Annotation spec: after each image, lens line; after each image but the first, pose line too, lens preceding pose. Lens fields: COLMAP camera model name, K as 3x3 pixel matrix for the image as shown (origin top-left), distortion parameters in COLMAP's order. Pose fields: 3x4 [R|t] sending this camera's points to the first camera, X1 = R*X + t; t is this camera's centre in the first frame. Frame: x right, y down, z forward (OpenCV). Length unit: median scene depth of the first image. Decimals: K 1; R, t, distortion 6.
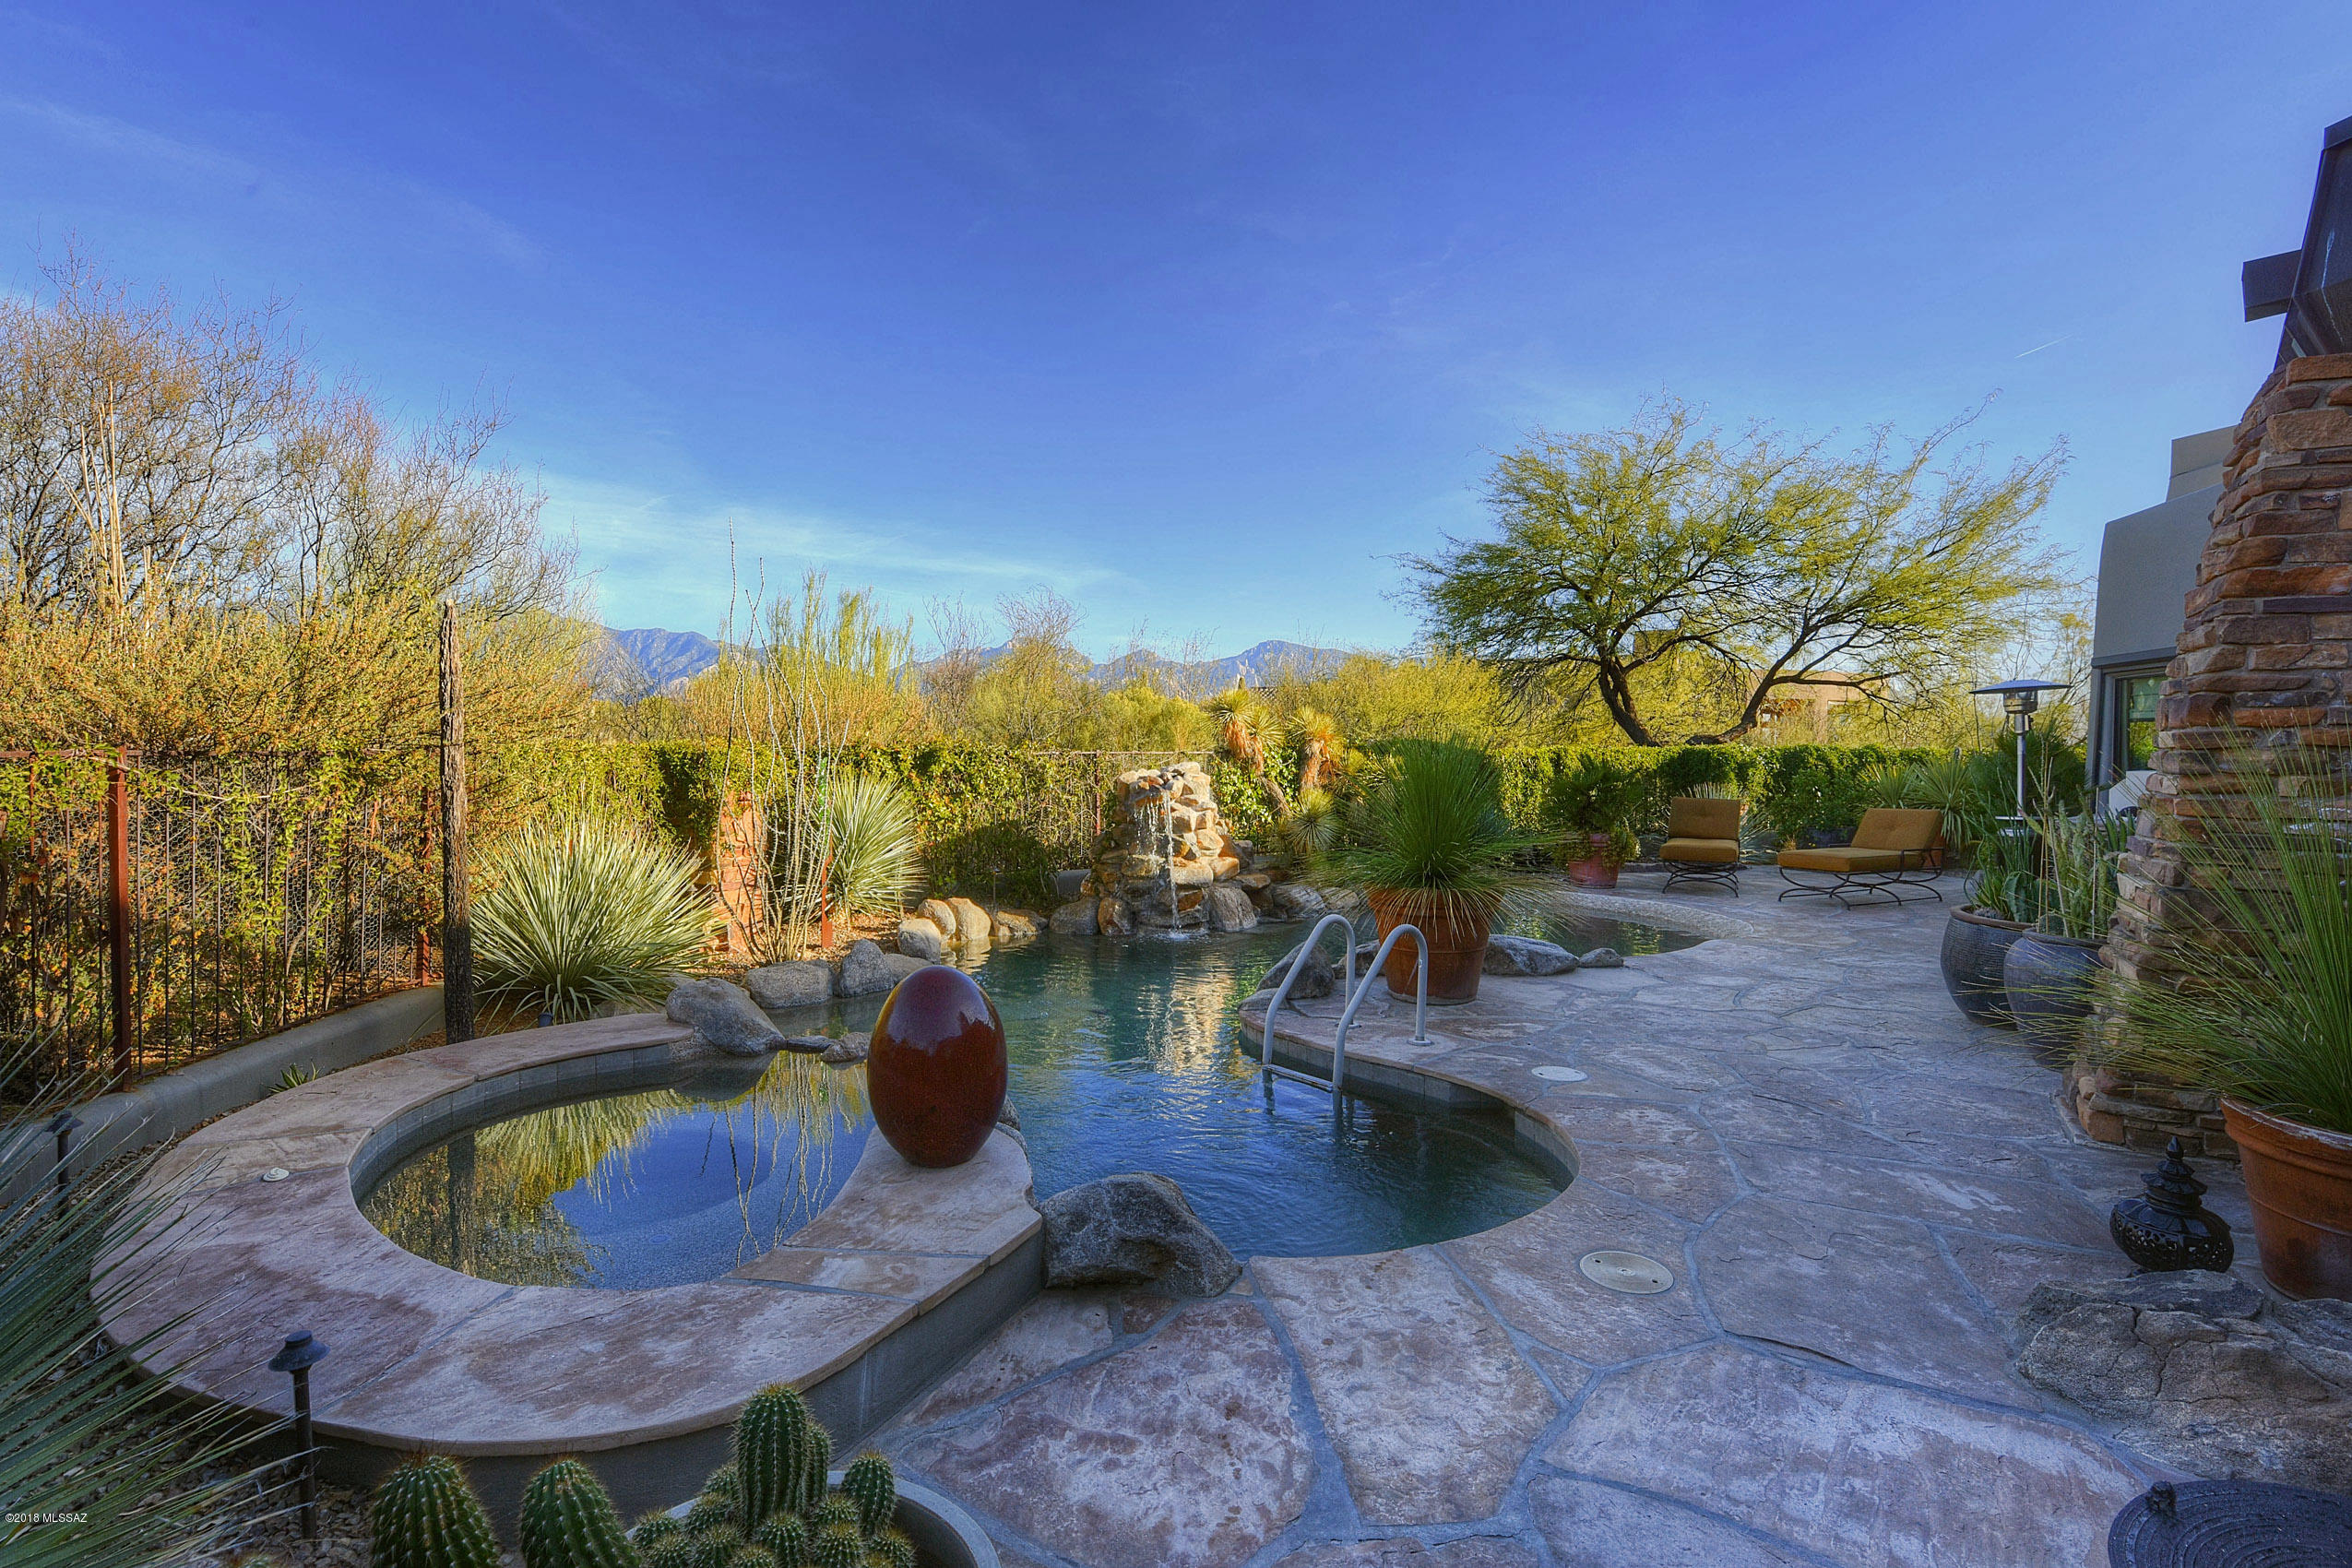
lens RADIAL K [[977.2, 0, 1174.1], [0, 977.2, 744.8], [0, 0, 1]] dist [-0.011071, -0.005054]
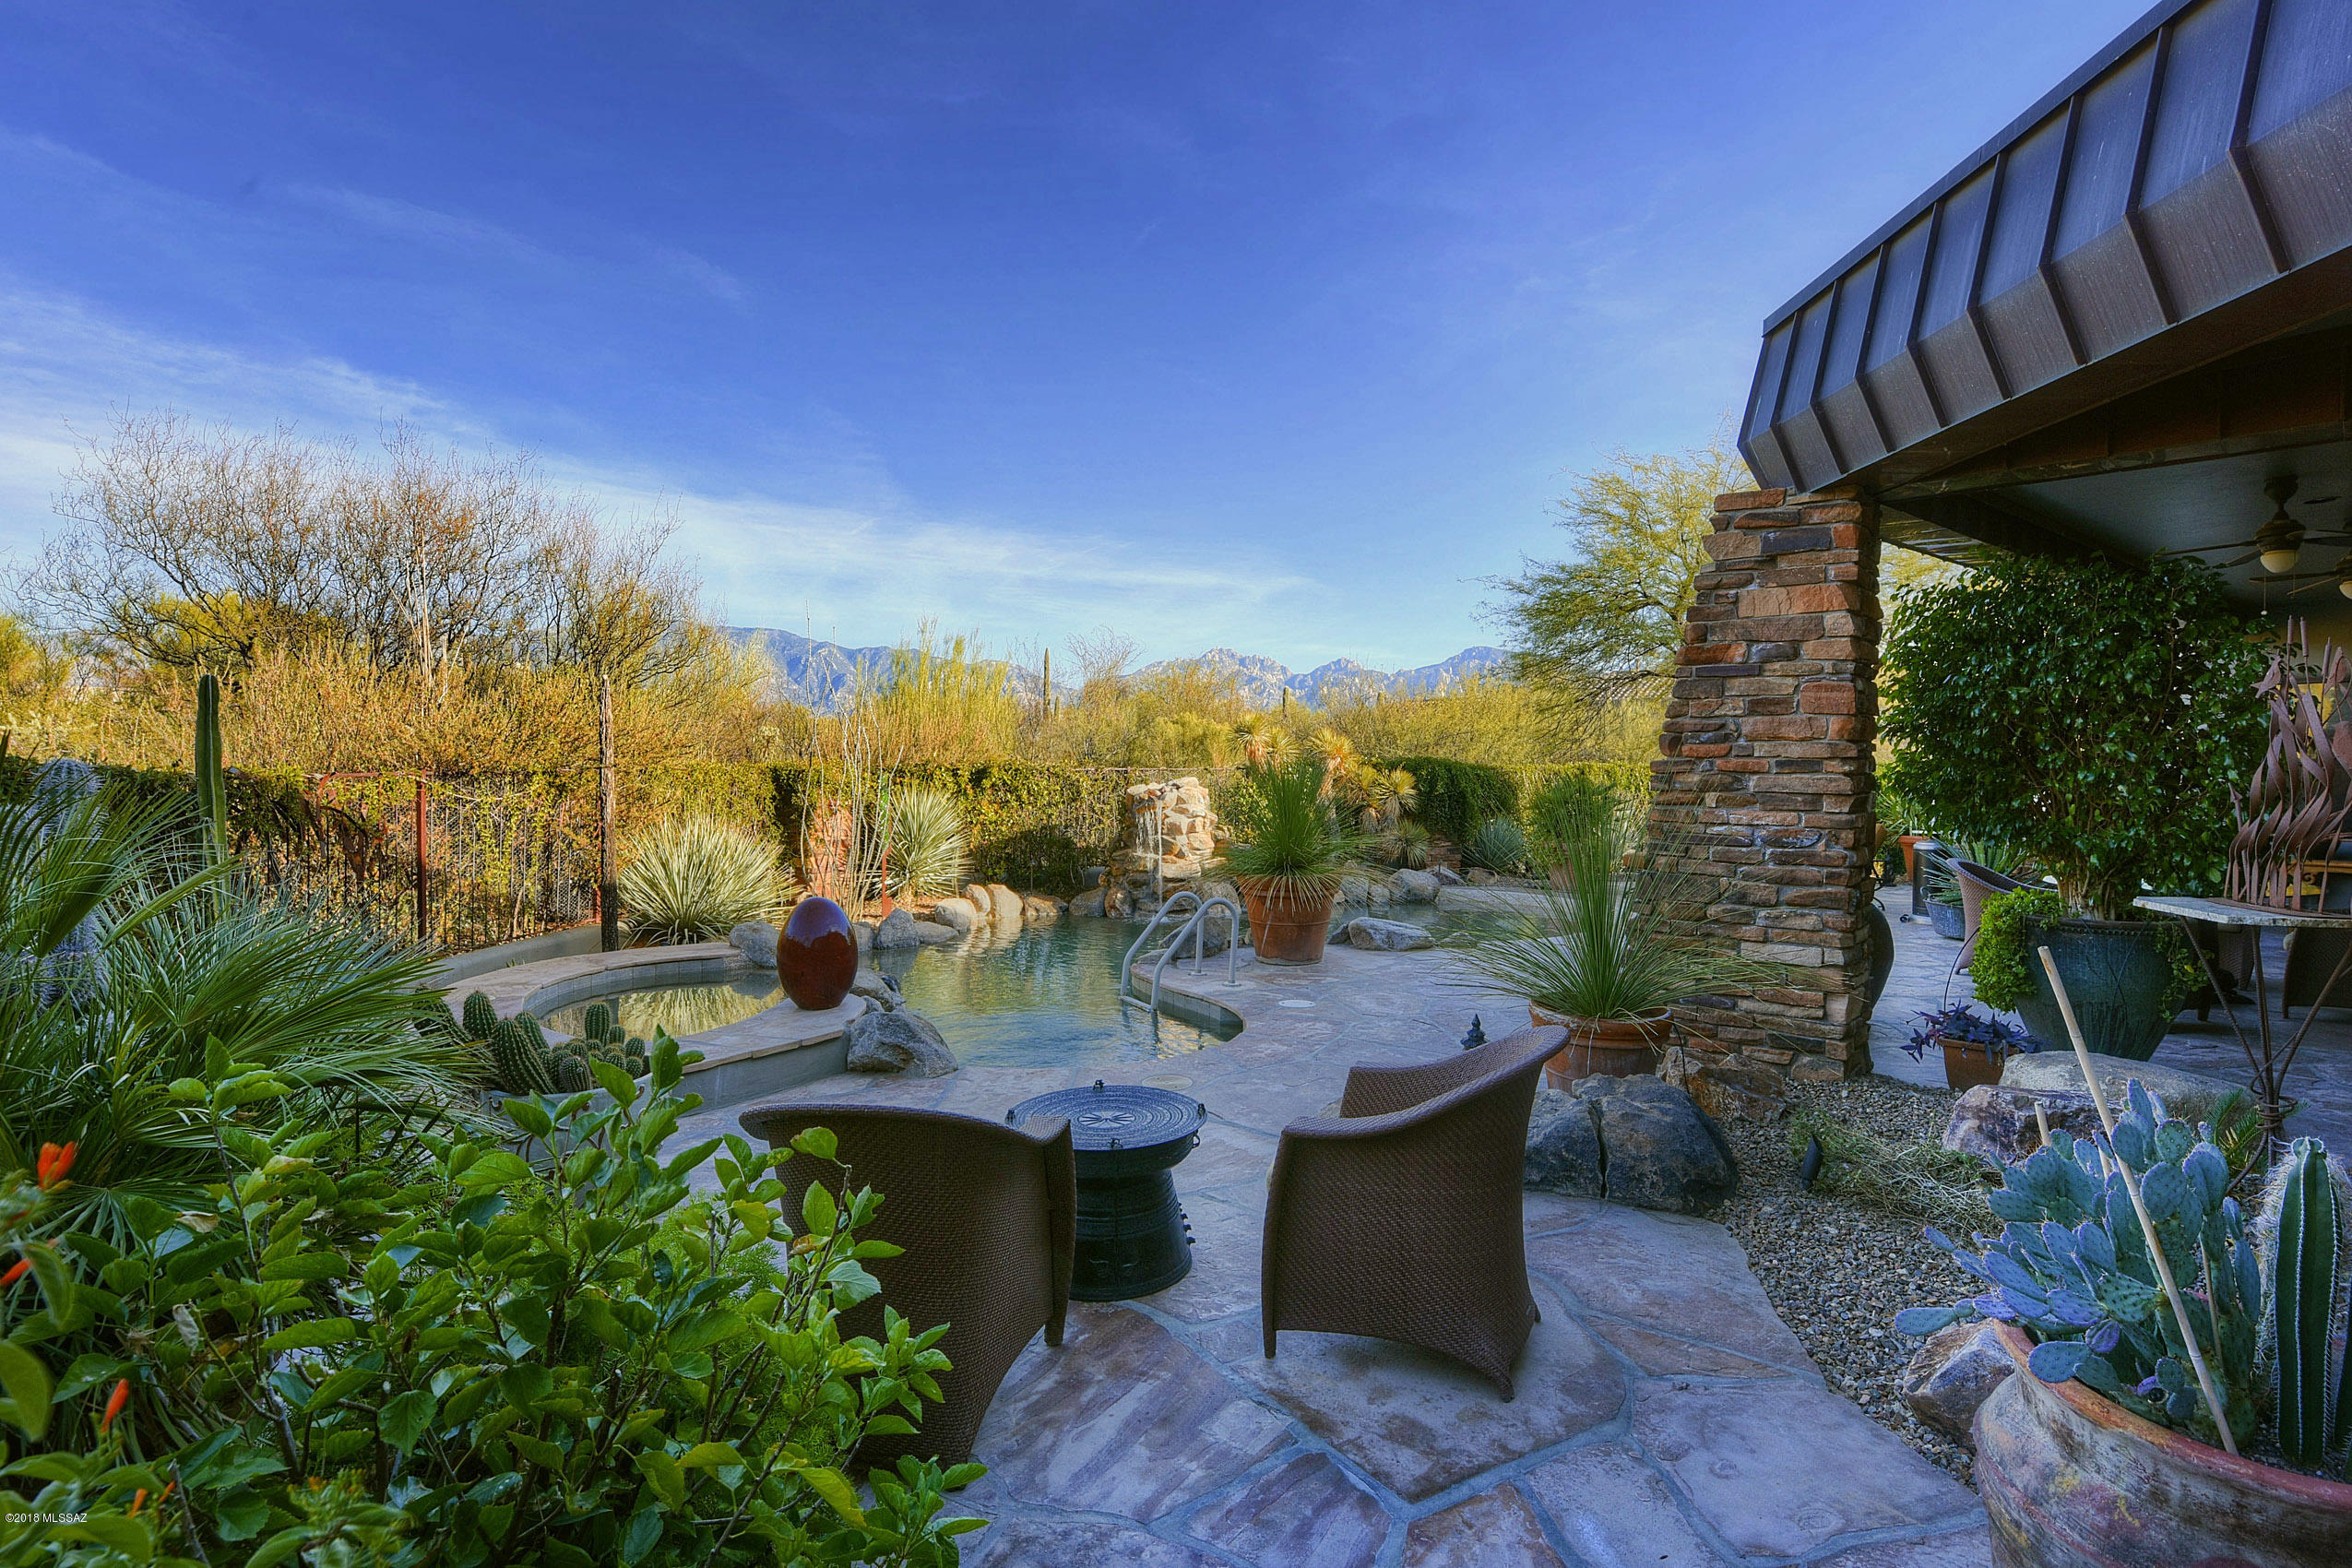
lens RADIAL K [[977.2, 0, 1174.1], [0, 977.2, 744.8], [0, 0, 1]] dist [-0.011071, -0.005054]
pose [[0.982915, -0.003887, -0.184020, 0.236834], [0.001498, 0.999913, -0.013122, -0.007226], [0.184055, 0.012623, 0.982835, -0.201692]]
